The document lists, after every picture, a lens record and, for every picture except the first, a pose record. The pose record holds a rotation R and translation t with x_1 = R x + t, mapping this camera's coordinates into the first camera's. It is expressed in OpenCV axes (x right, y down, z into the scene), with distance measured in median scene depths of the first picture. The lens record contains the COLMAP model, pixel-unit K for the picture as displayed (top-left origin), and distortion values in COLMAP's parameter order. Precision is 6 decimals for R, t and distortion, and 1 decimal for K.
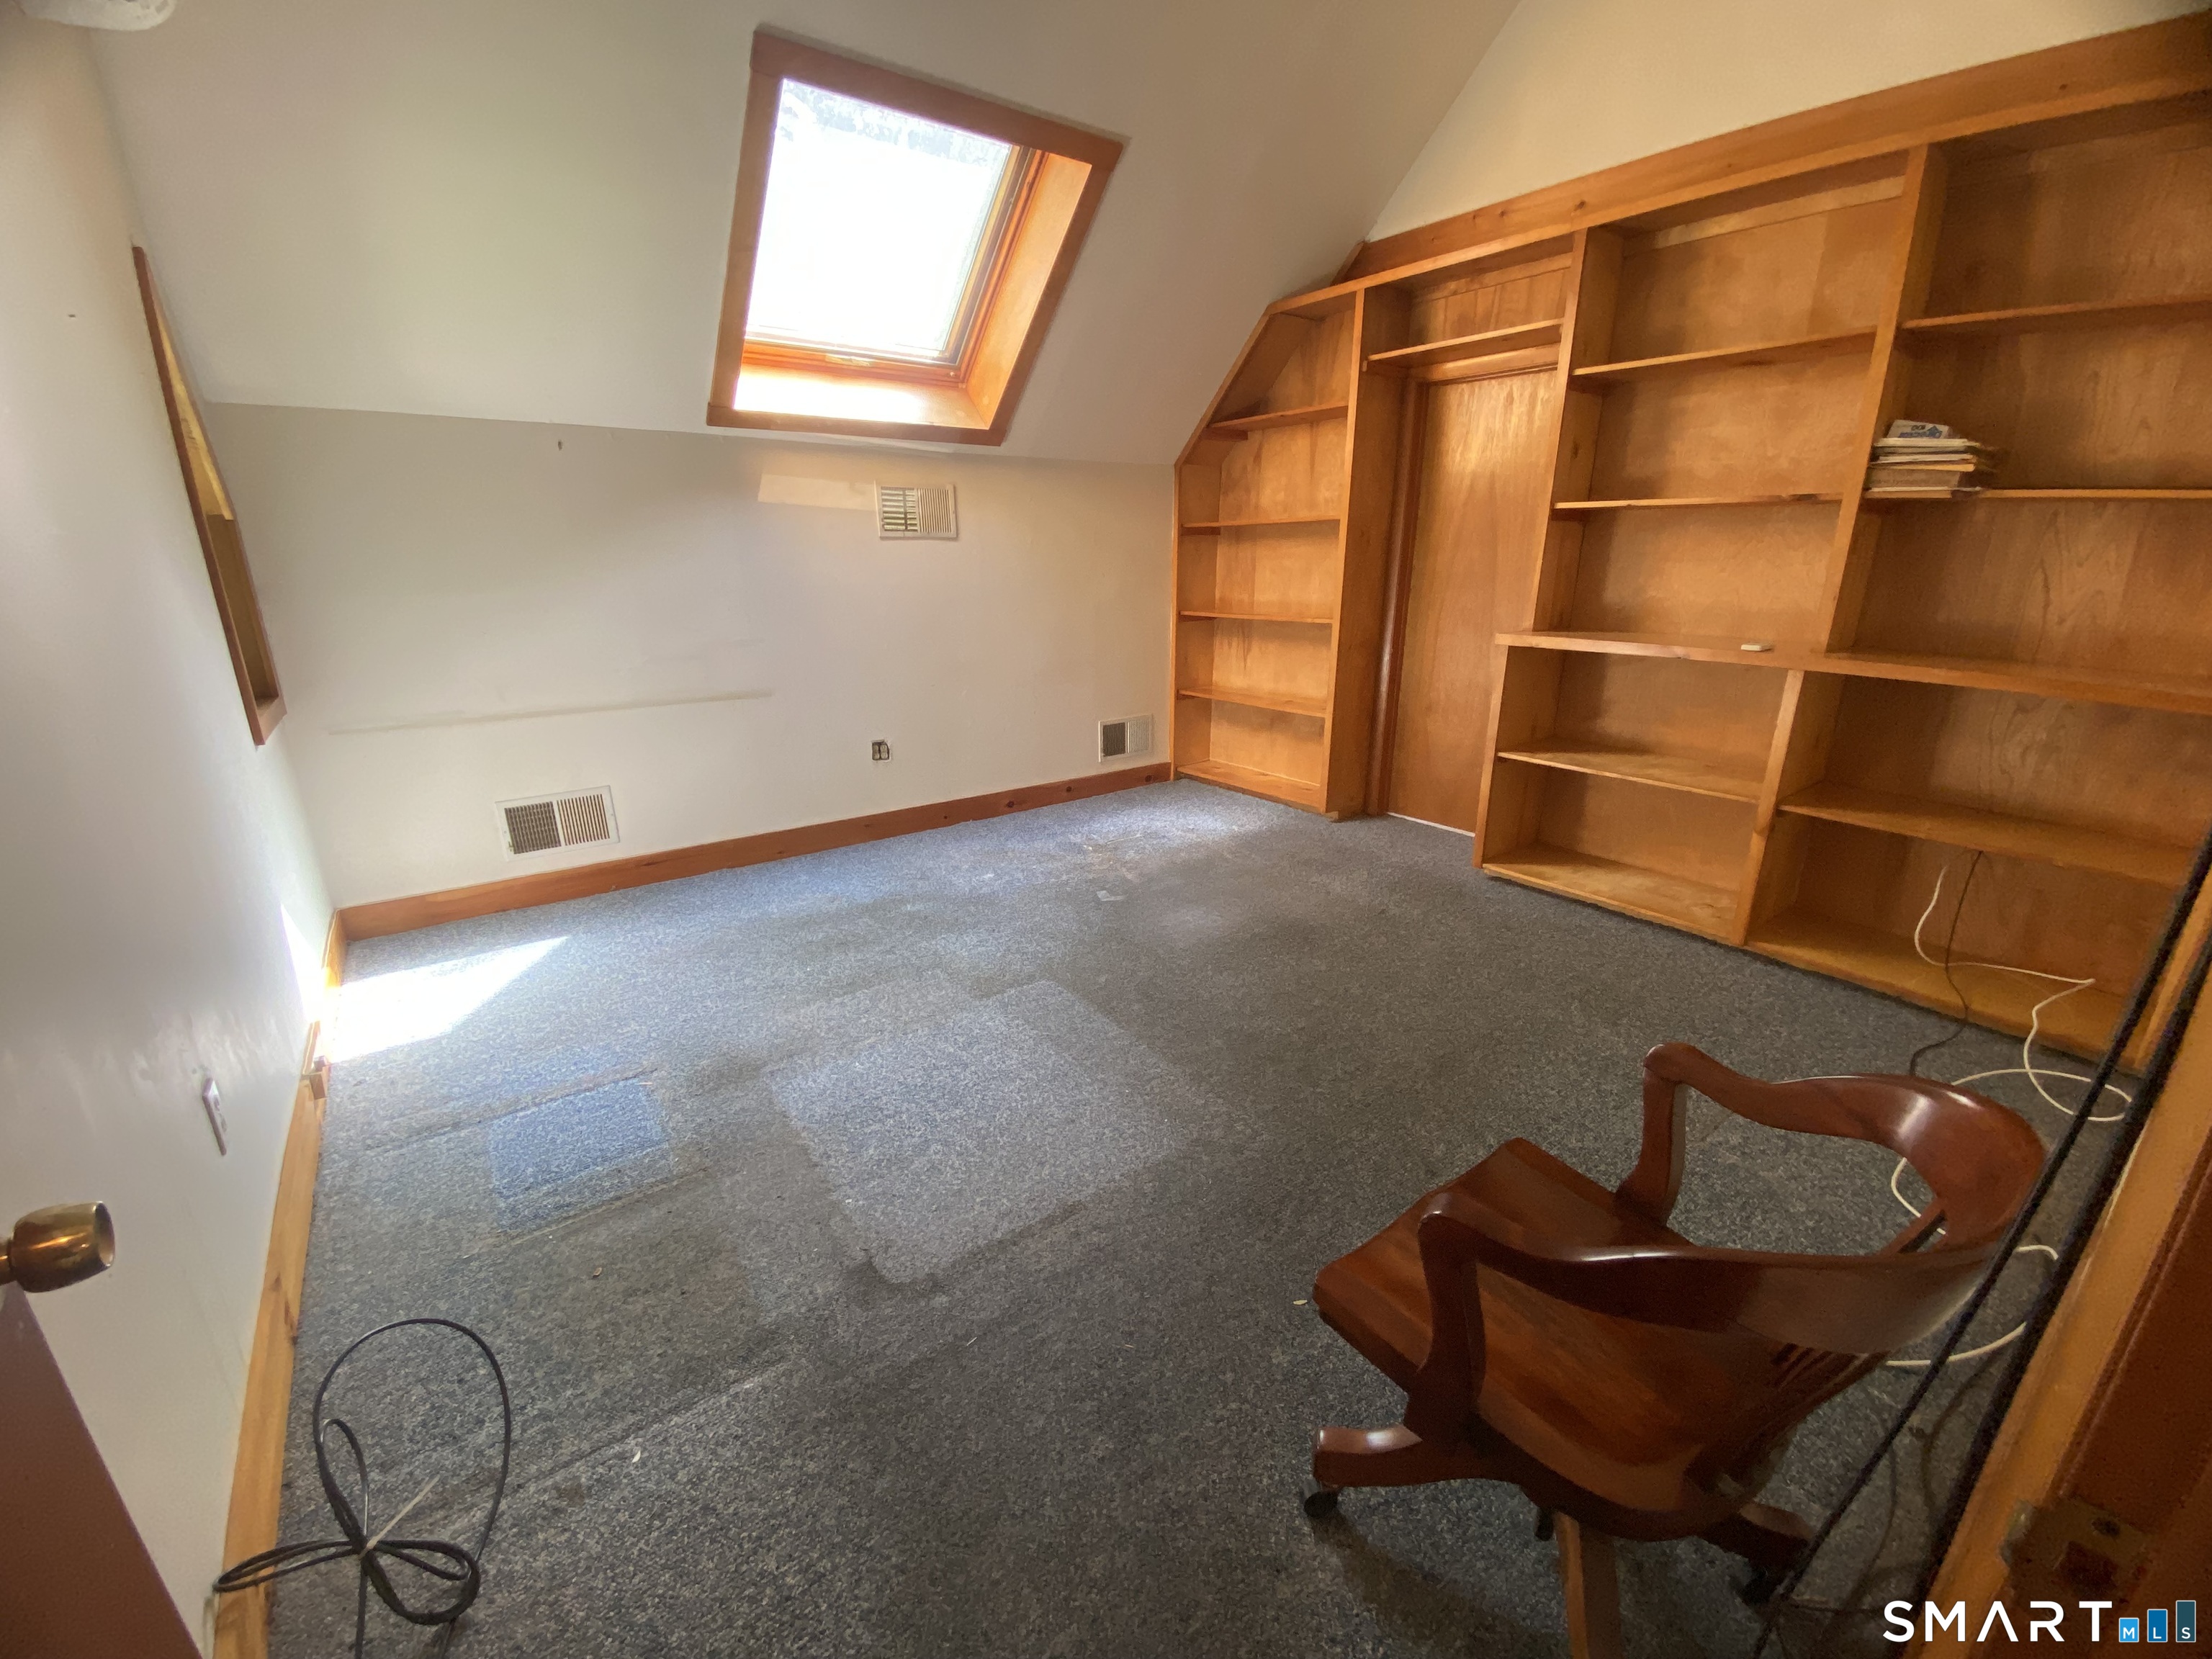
lens RADIAL K [[900.8, 0, 1106.5], [0, 900.8, 847.5], [0, 0, 1]] dist [-0.001759, -0.009842]
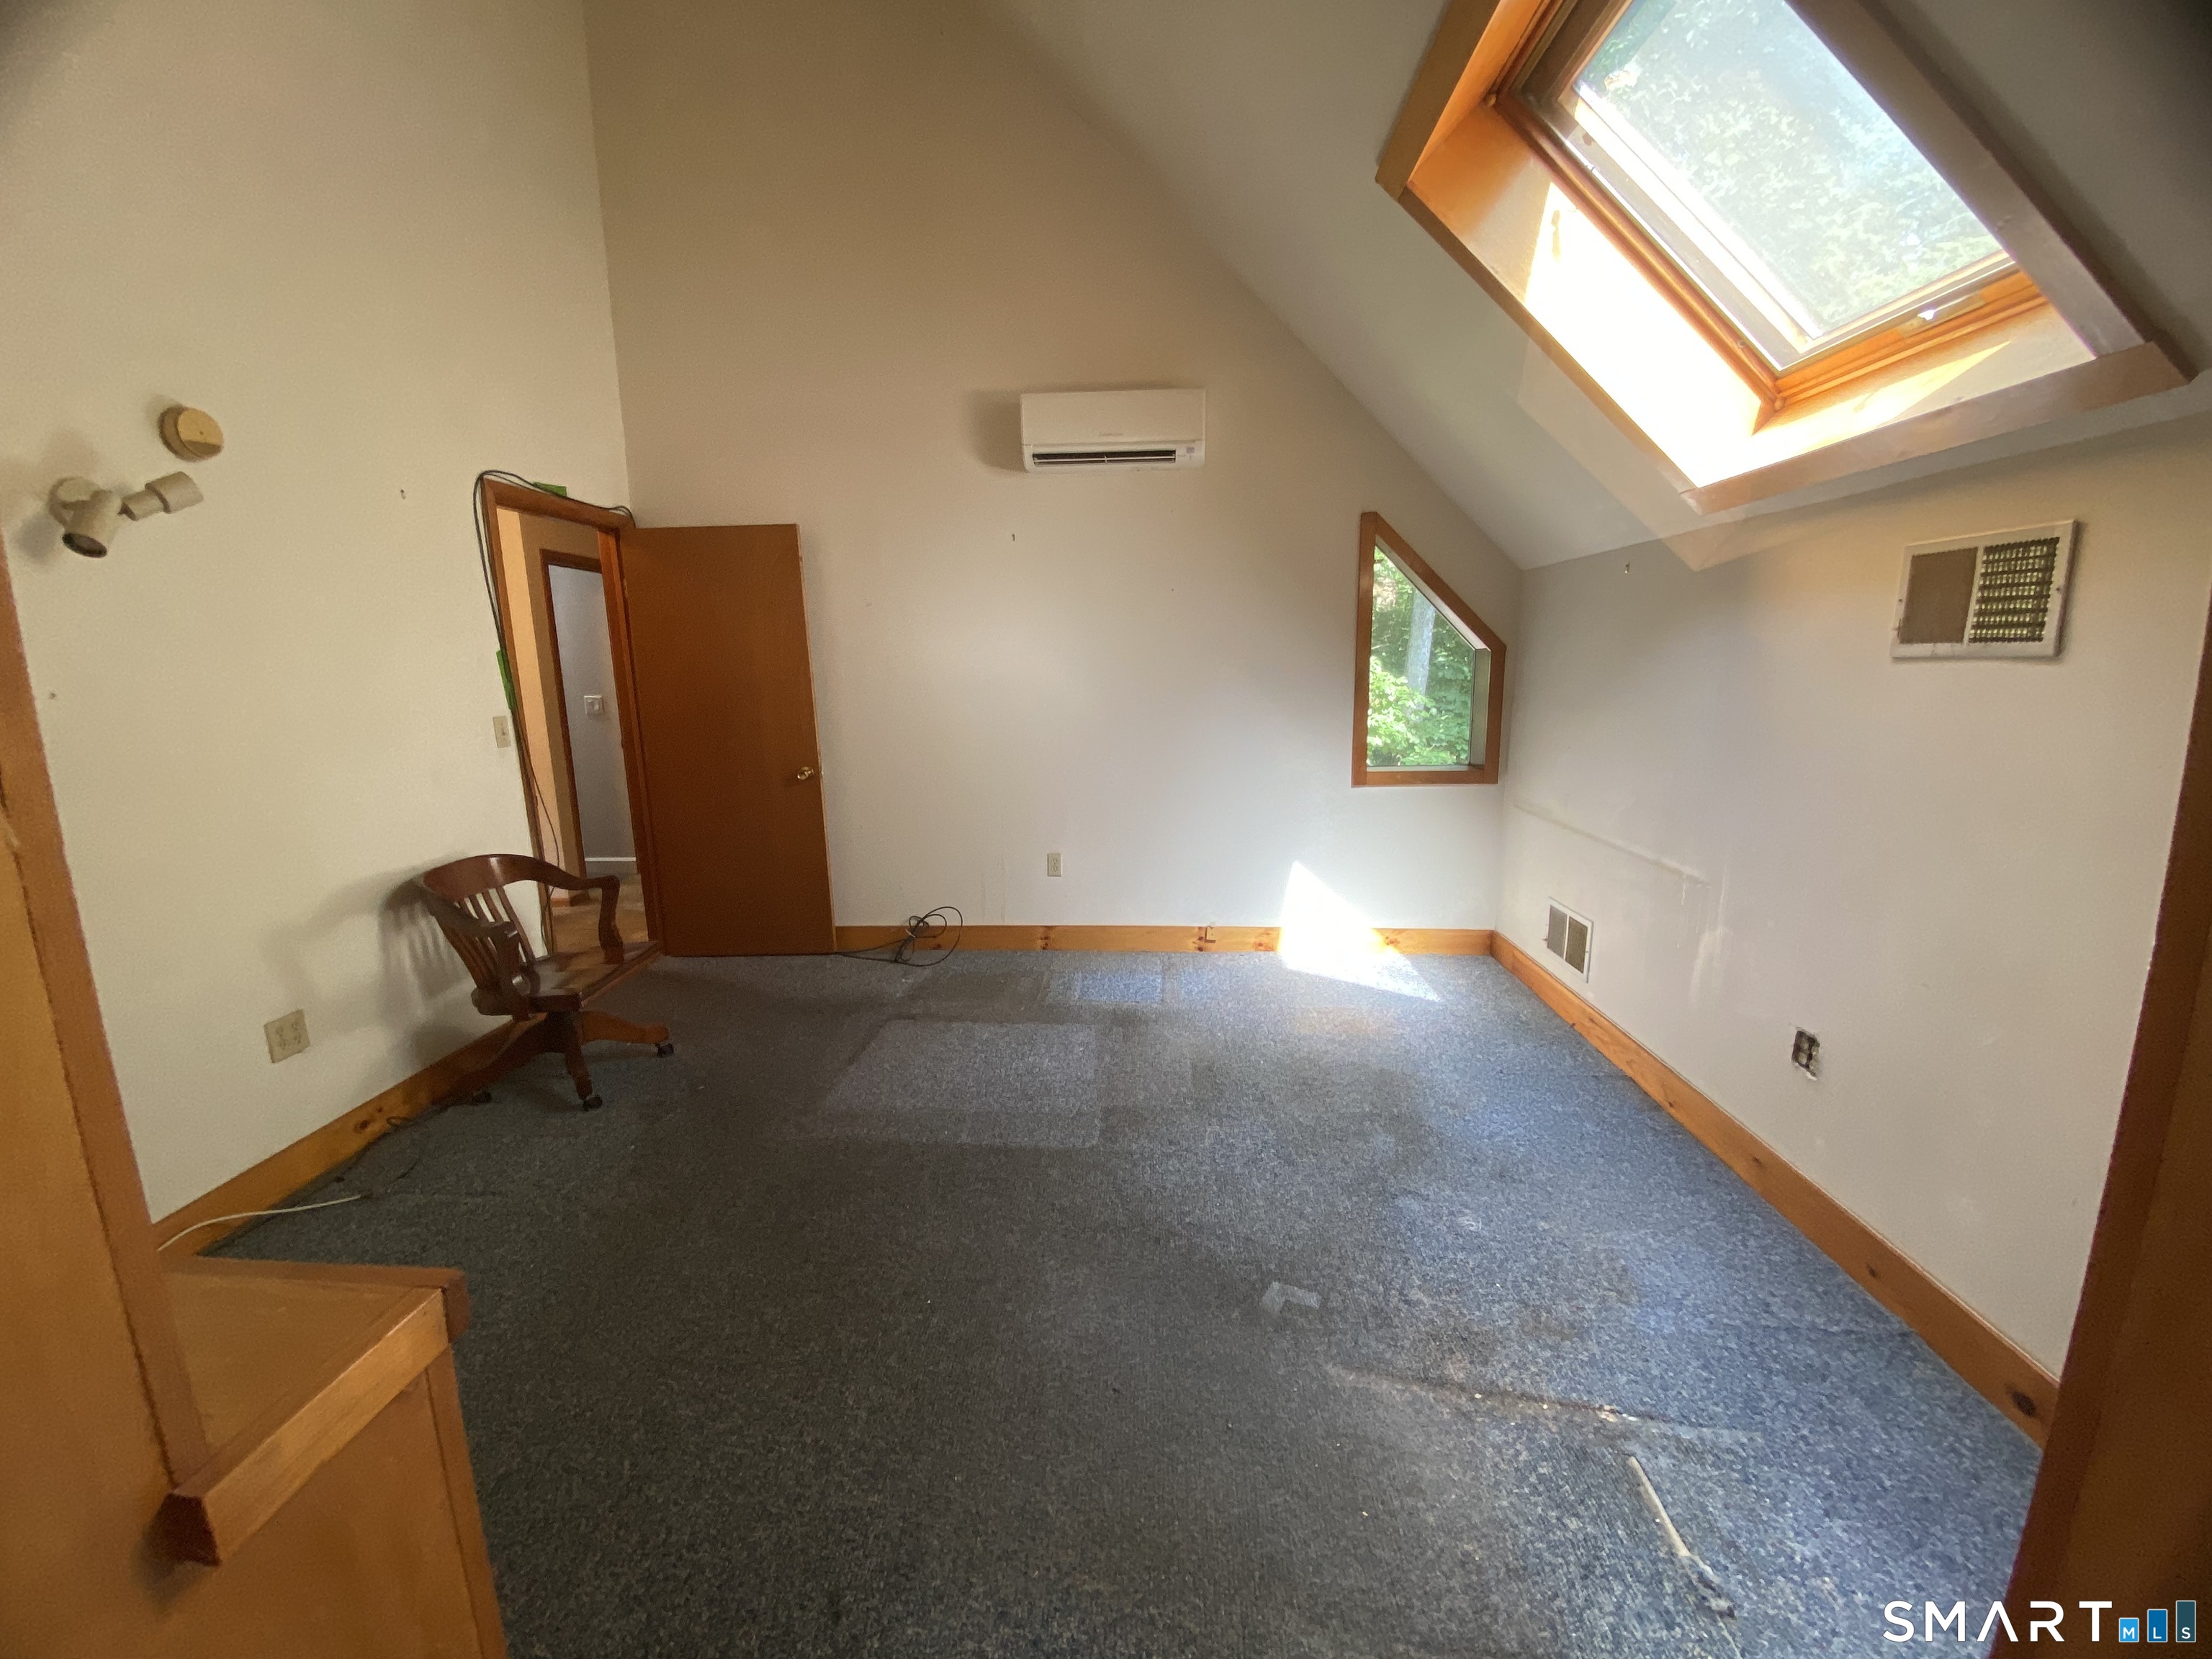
lens RADIAL K [[900.8, 0, 1114.7], [0, 900.8, 817.4], [0, 0, 1]] dist [-0.001759, -0.009842]
pose [[-0.651141, 0.133625, -0.747101, 0.454995], [-0.219273, 0.909278, 0.353741, -0.394246], [0.726591, 0.394154, -0.562768, 1.143745]]
